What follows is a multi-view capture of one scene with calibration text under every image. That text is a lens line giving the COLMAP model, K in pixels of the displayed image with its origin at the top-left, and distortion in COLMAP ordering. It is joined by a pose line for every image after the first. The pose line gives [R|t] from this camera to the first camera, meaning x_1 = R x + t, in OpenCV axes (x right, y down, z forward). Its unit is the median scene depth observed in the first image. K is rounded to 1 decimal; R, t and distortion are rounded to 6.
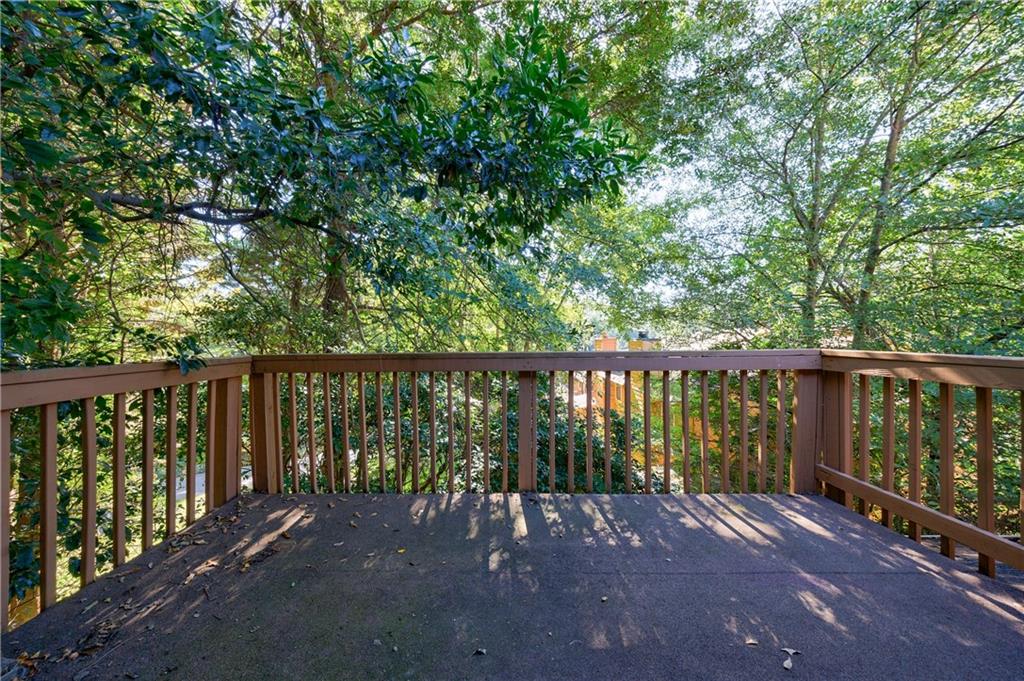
lens RADIAL K [[356.3, 0, 511.3], [0, 356.3, 341.9], [0, 0, 1]] dist [-0.009082, -0.000017]
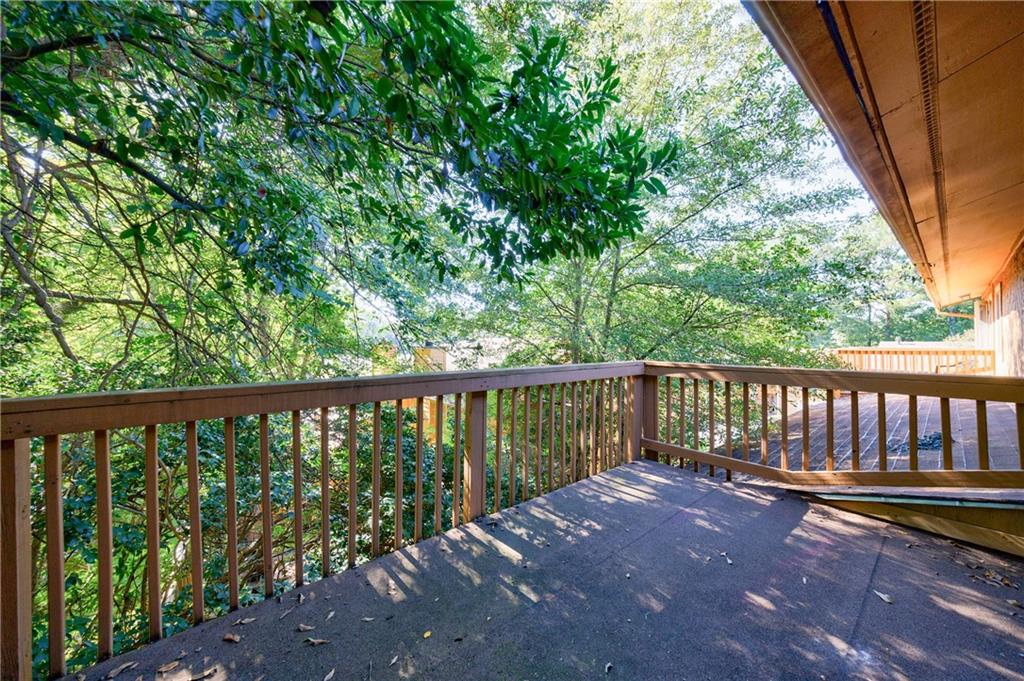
lens RADIAL K [[371.4, 0, 510.6], [0, 371.4, 341.4], [0, 0, 1]] dist [-0.001522, -0.000066]
pose [[0.740197, 0.007343, 0.672350, -0.670660], [-0.003342, 0.999968, -0.007242, -0.053638], [-0.672381, 0.003114, 0.740198, 0.239632]]
